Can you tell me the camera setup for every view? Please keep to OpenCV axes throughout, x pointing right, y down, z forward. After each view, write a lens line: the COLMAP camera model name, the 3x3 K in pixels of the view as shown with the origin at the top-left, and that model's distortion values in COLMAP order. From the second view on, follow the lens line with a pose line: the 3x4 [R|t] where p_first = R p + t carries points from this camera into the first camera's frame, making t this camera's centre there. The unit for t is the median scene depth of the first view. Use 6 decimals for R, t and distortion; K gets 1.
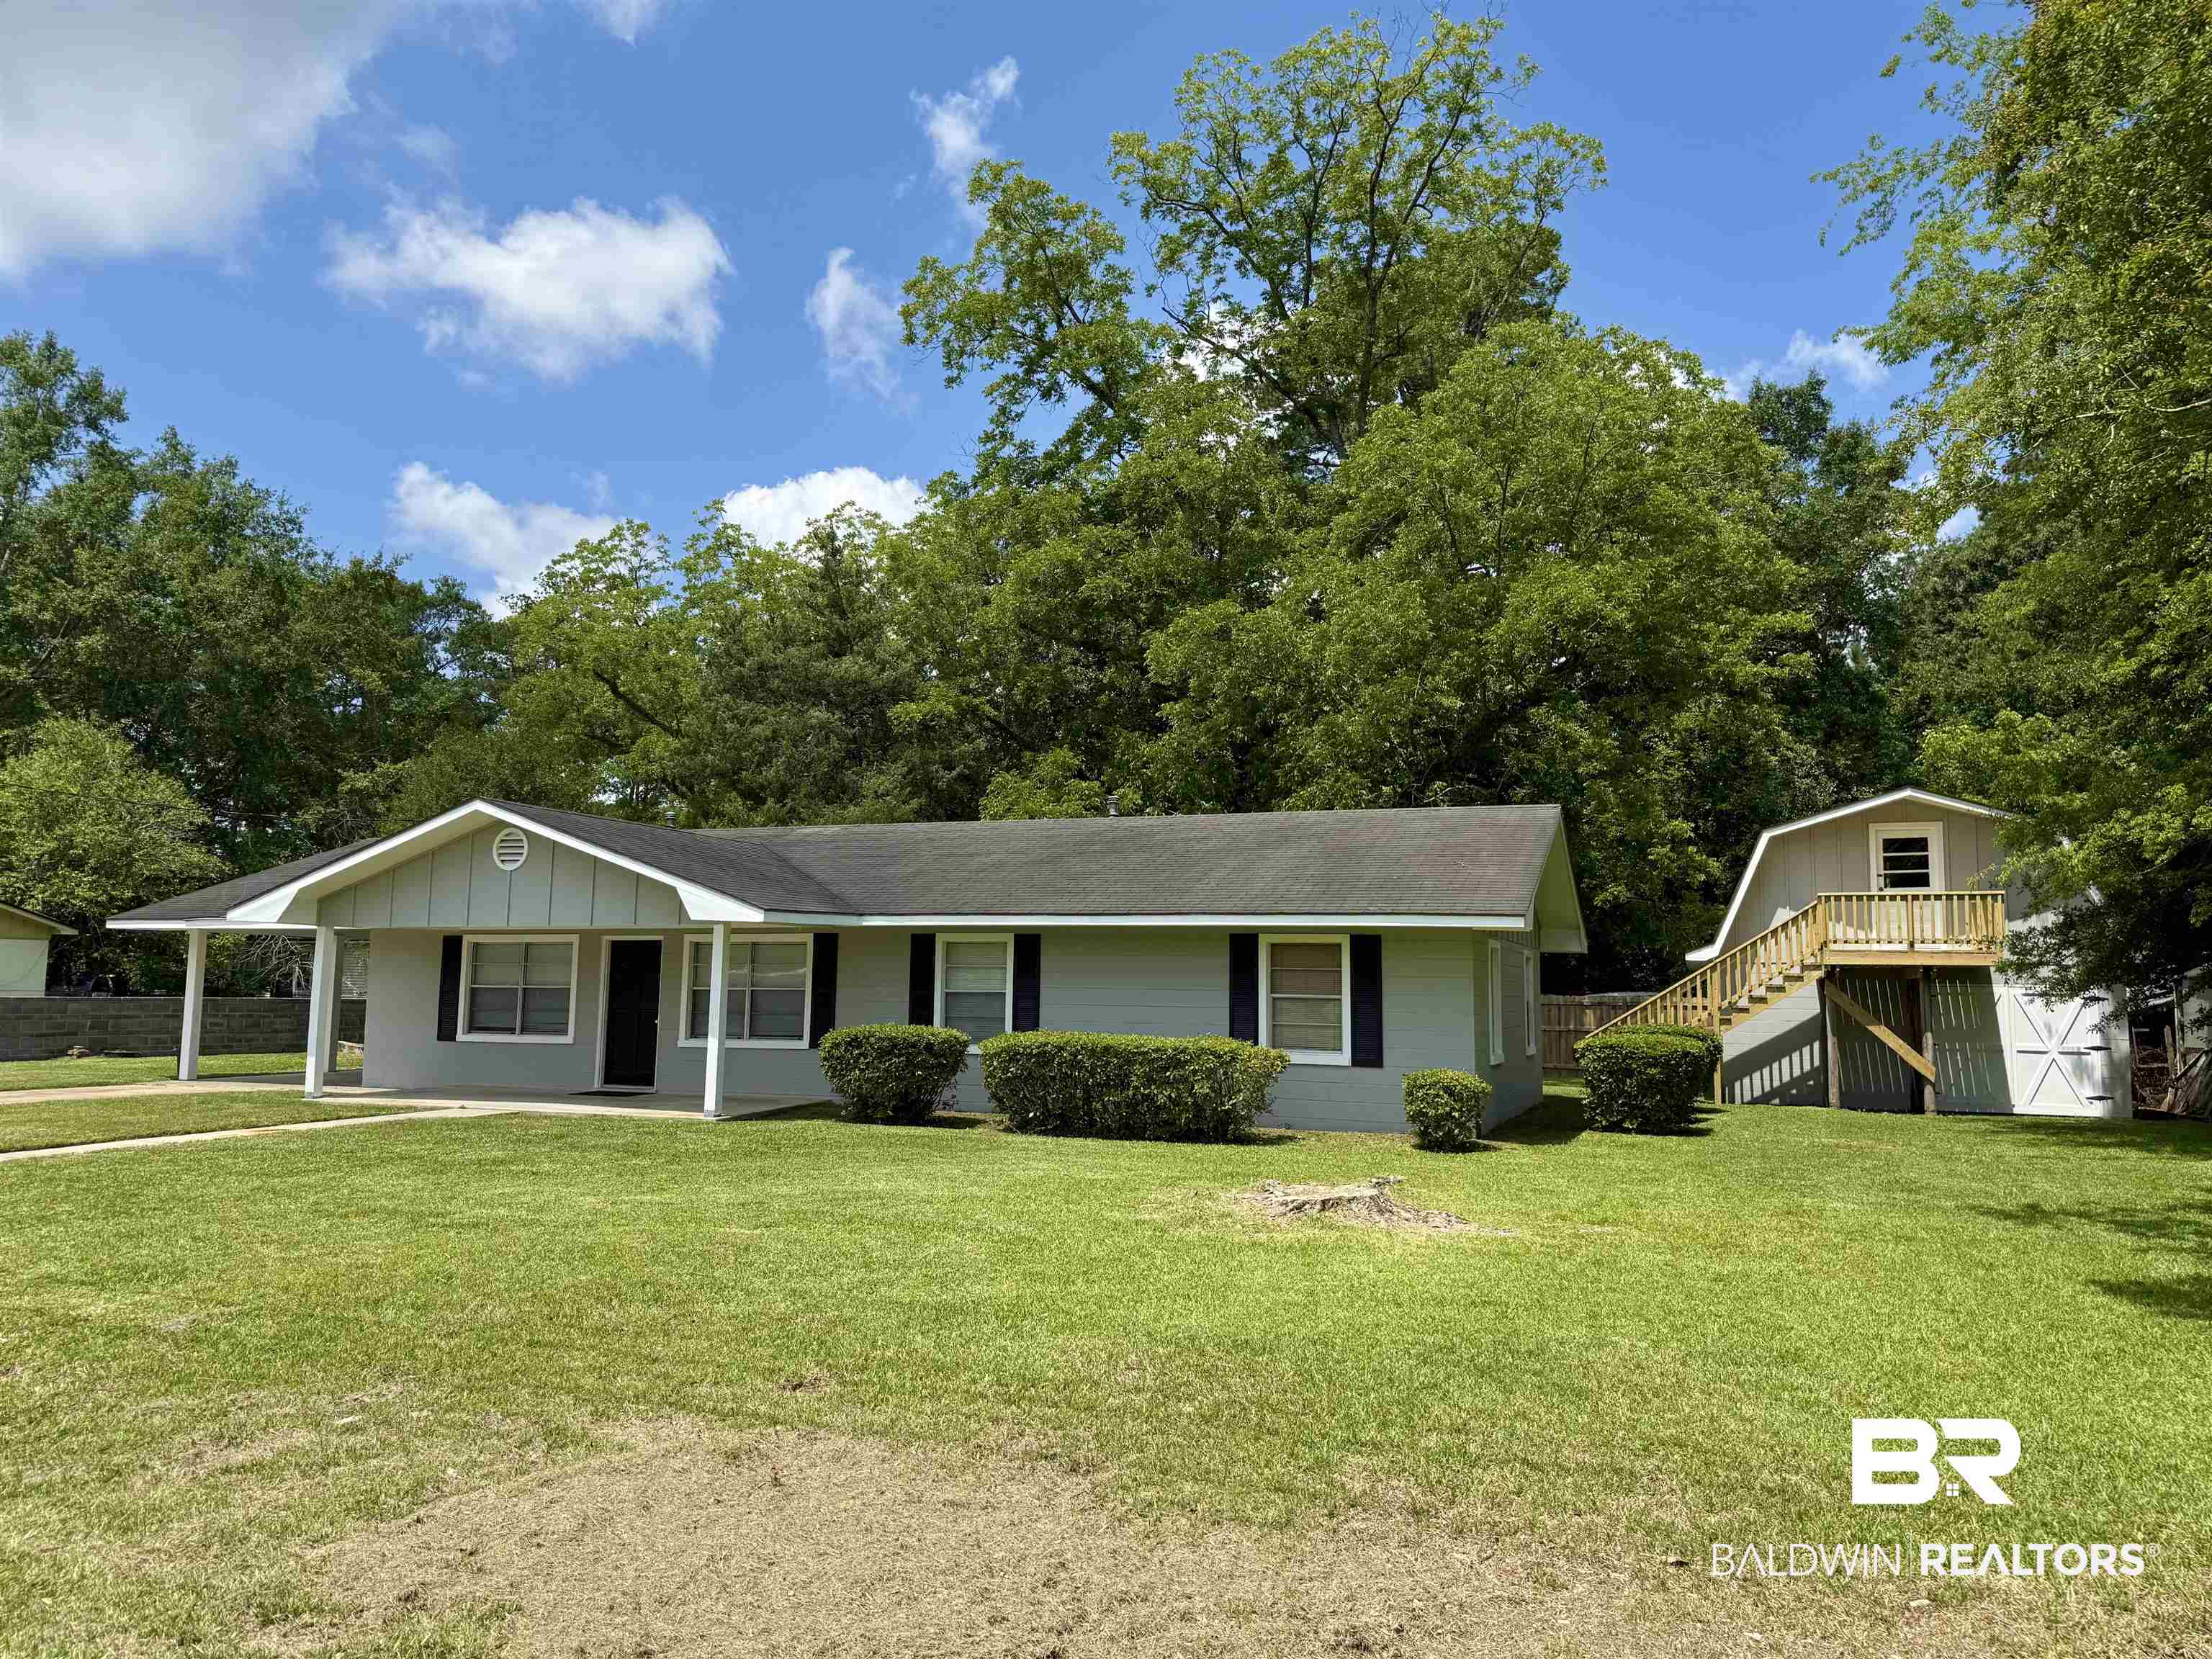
lens RADIAL K [[1552.2, 0, 1106.0], [0, 1552.2, 829.5], [0, 0, 1]] dist [0.107005, -0.211334]
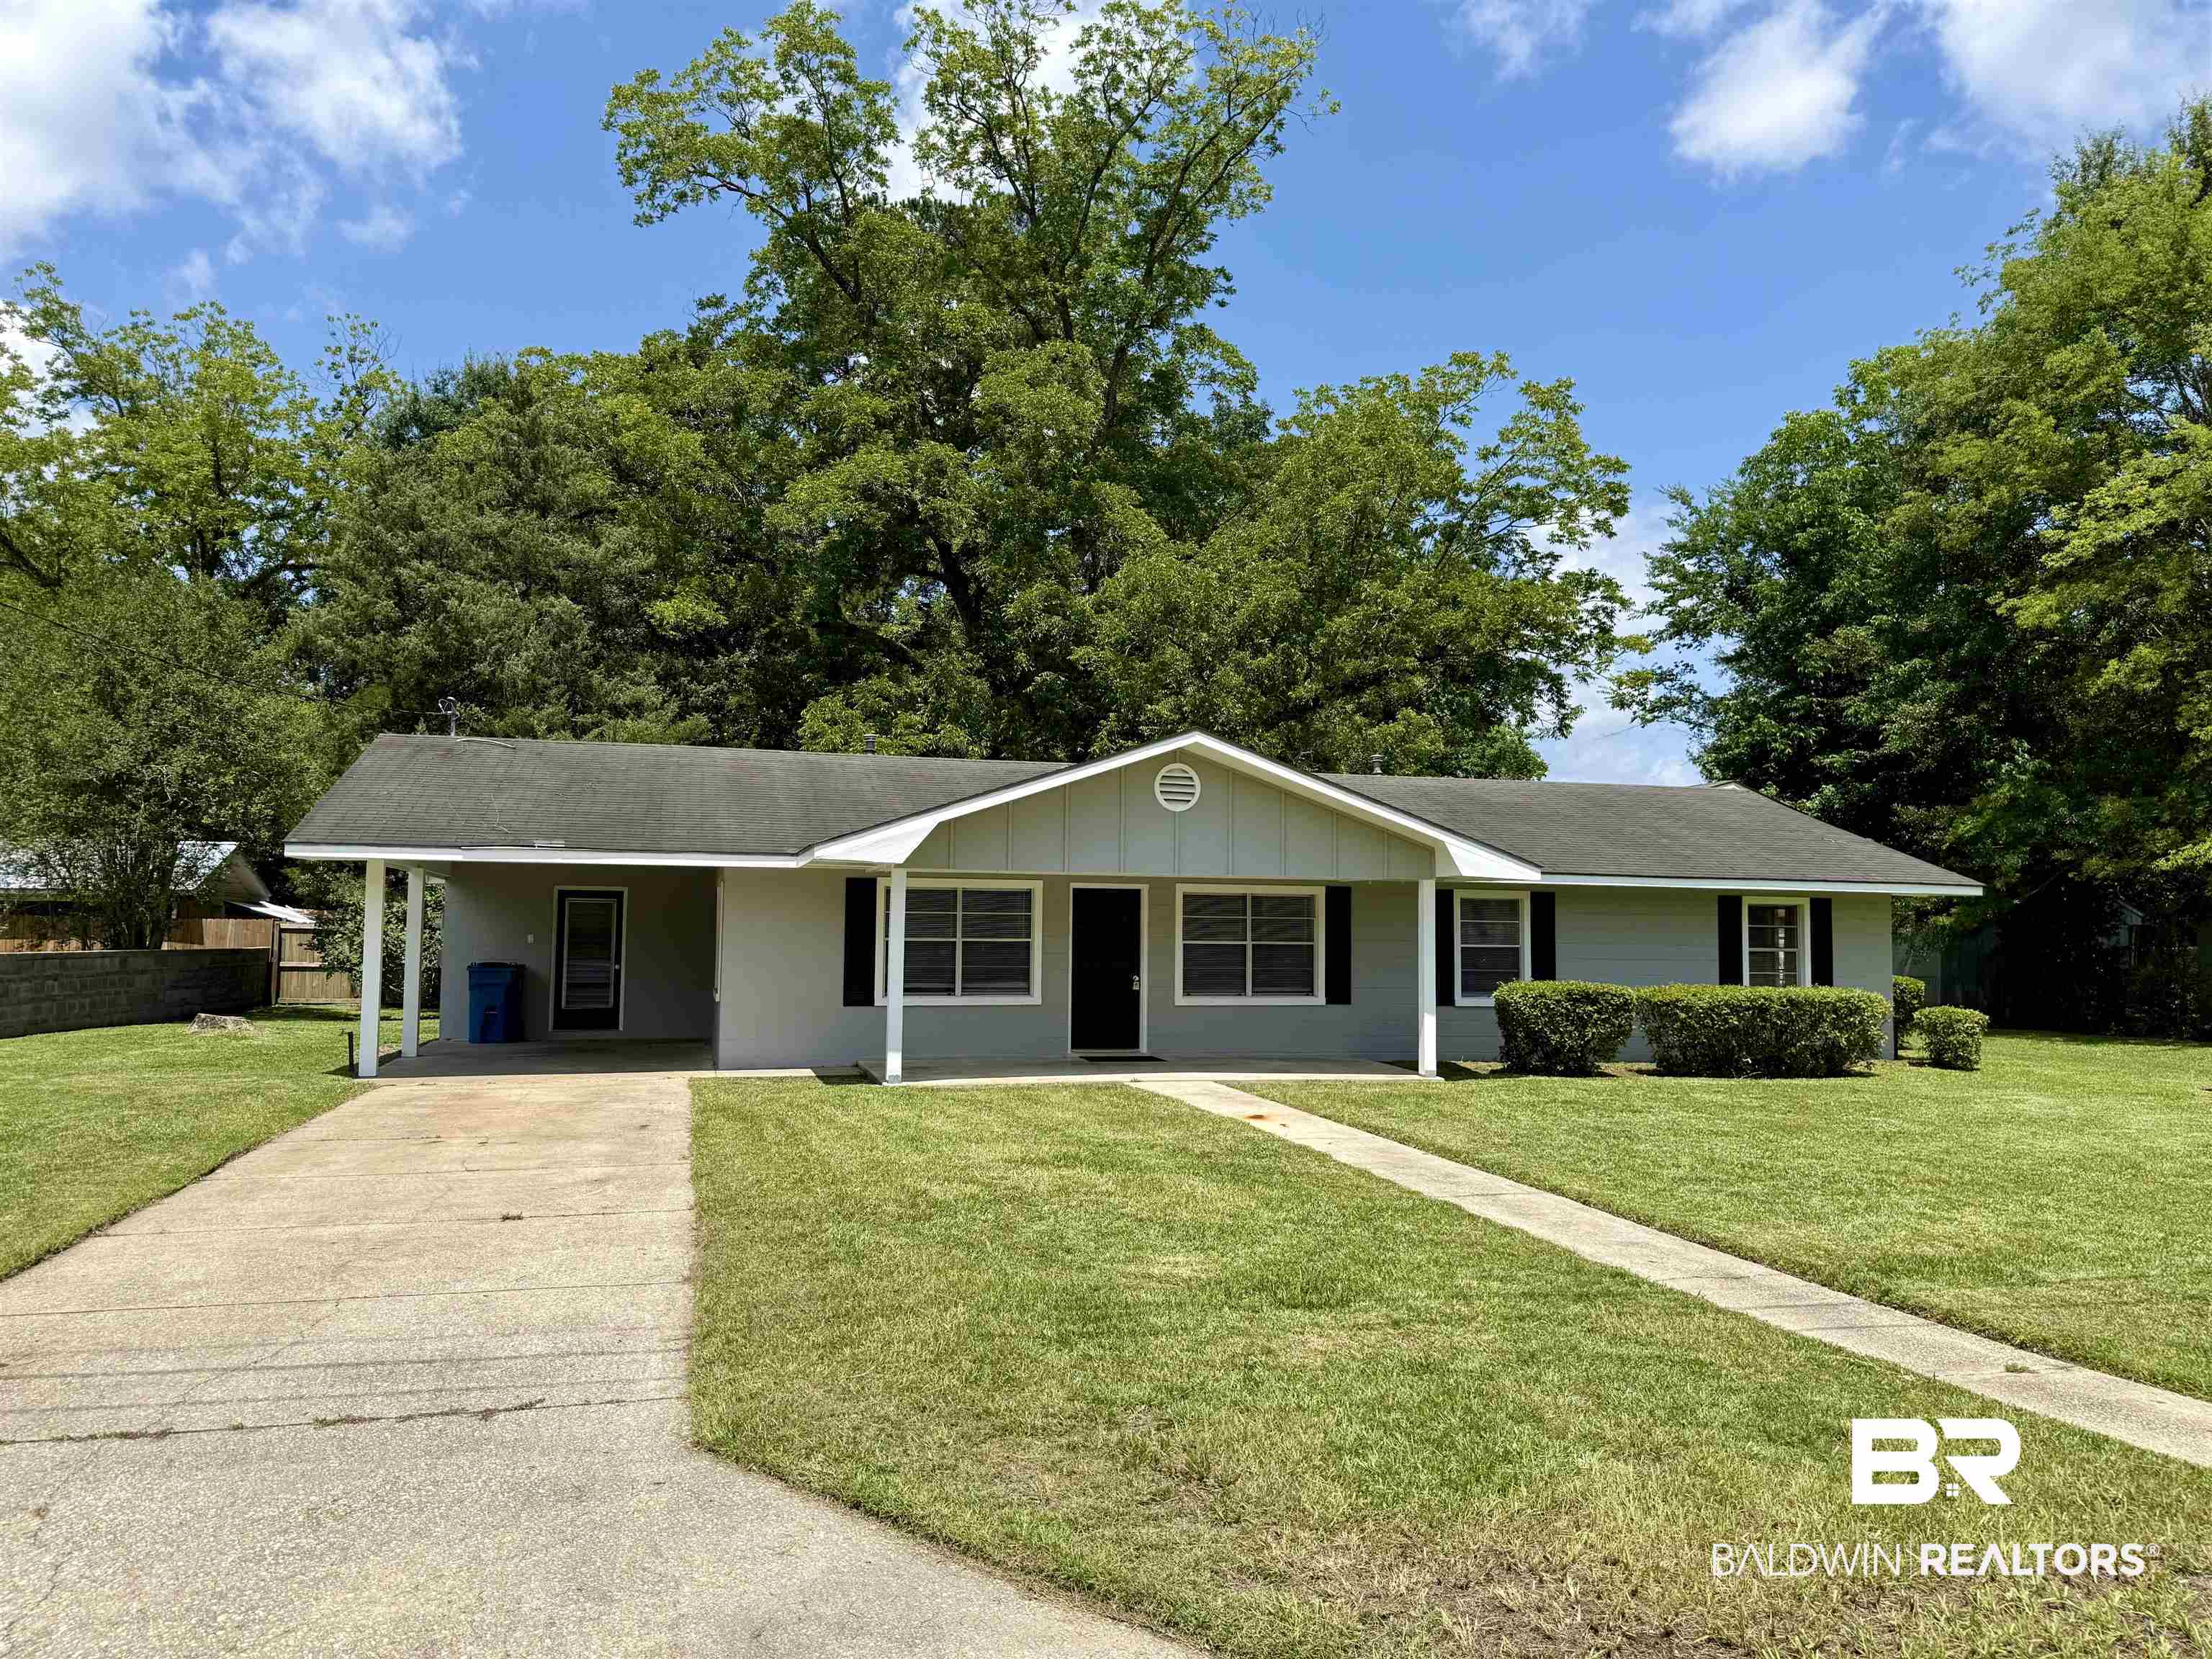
lens RADIAL K [[1552.2, 0, 1106.0], [0, 1552.2, 829.5], [0, 0, 1]] dist [0.107005, -0.211334]
pose [[0.828702, 0.035222, 0.558581, -0.845864], [-0.057639, 0.998082, 0.022578, 0.017318], [-0.556715, -0.050907, 0.829142, 0.274899]]
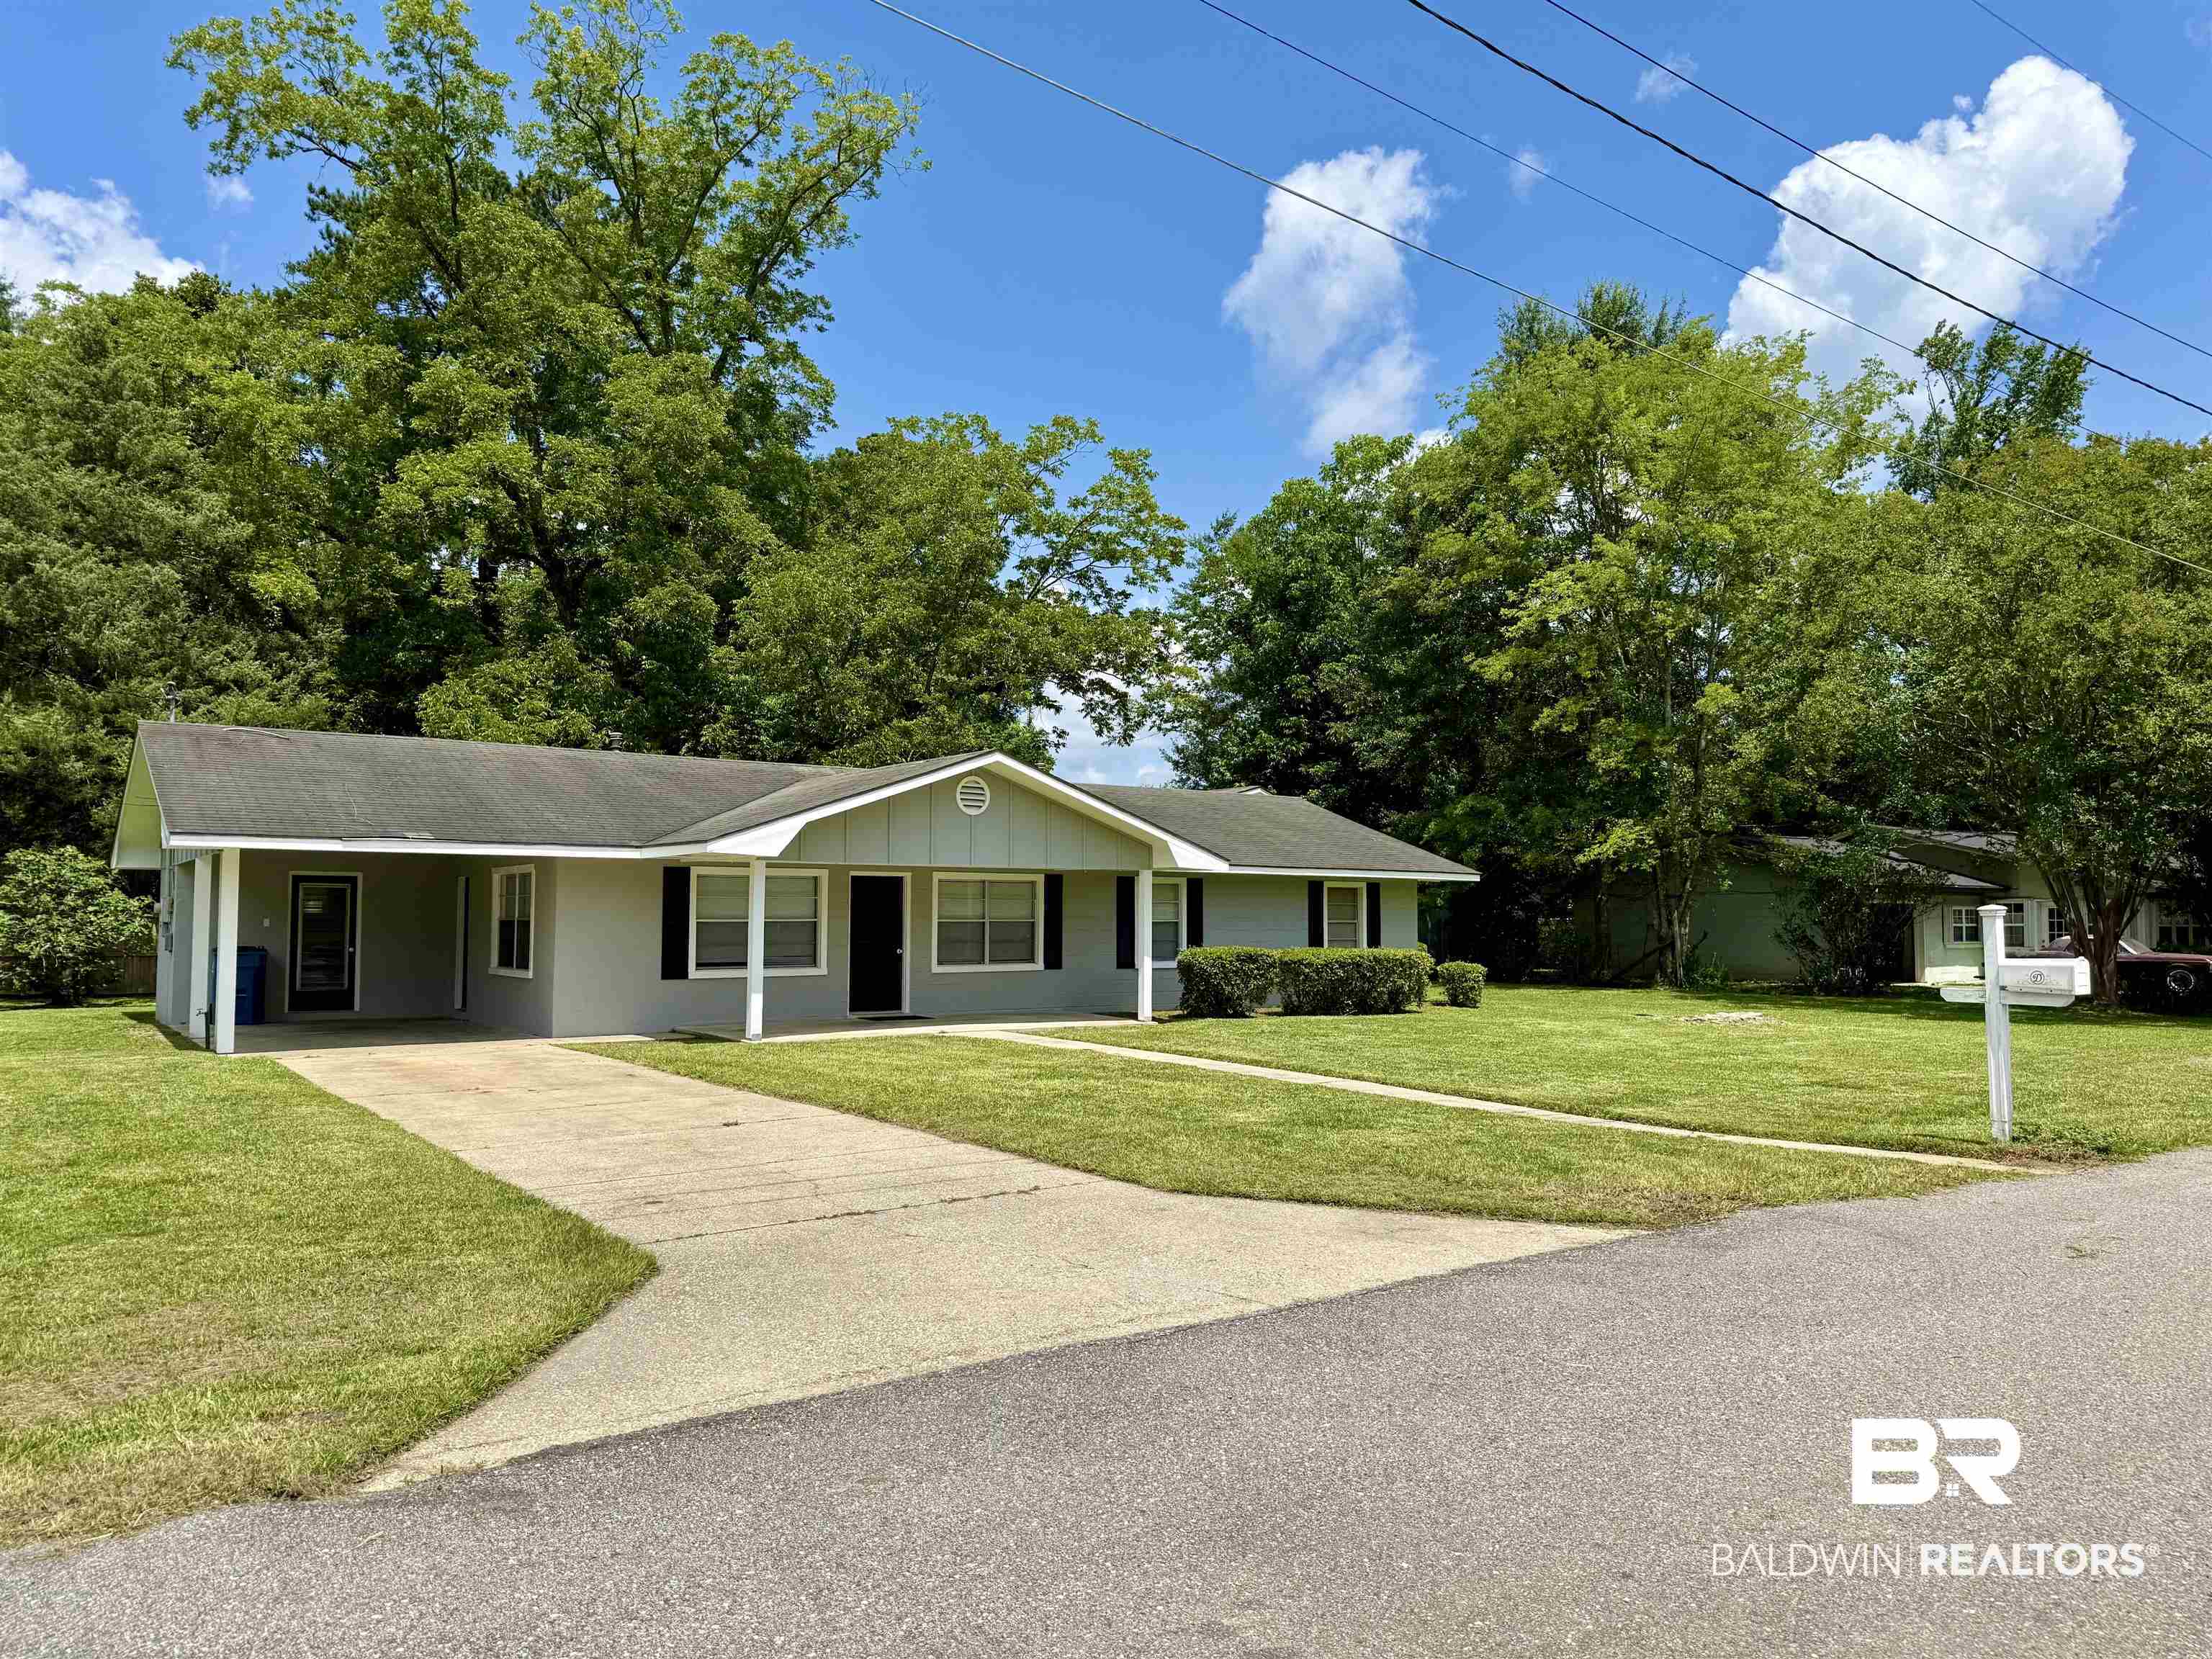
lens RADIAL K [[1524.1, 0, 1106.0], [0, 1524.1, 829.5], [0, 0, 1]] dist [0.096888, -0.134364]
pose [[0.576292, 0.036181, 0.816443, -1.125203], [-0.079077, 0.996800, 0.011643, 0.014835], [-0.813409, -0.071272, 0.577309, 0.284897]]
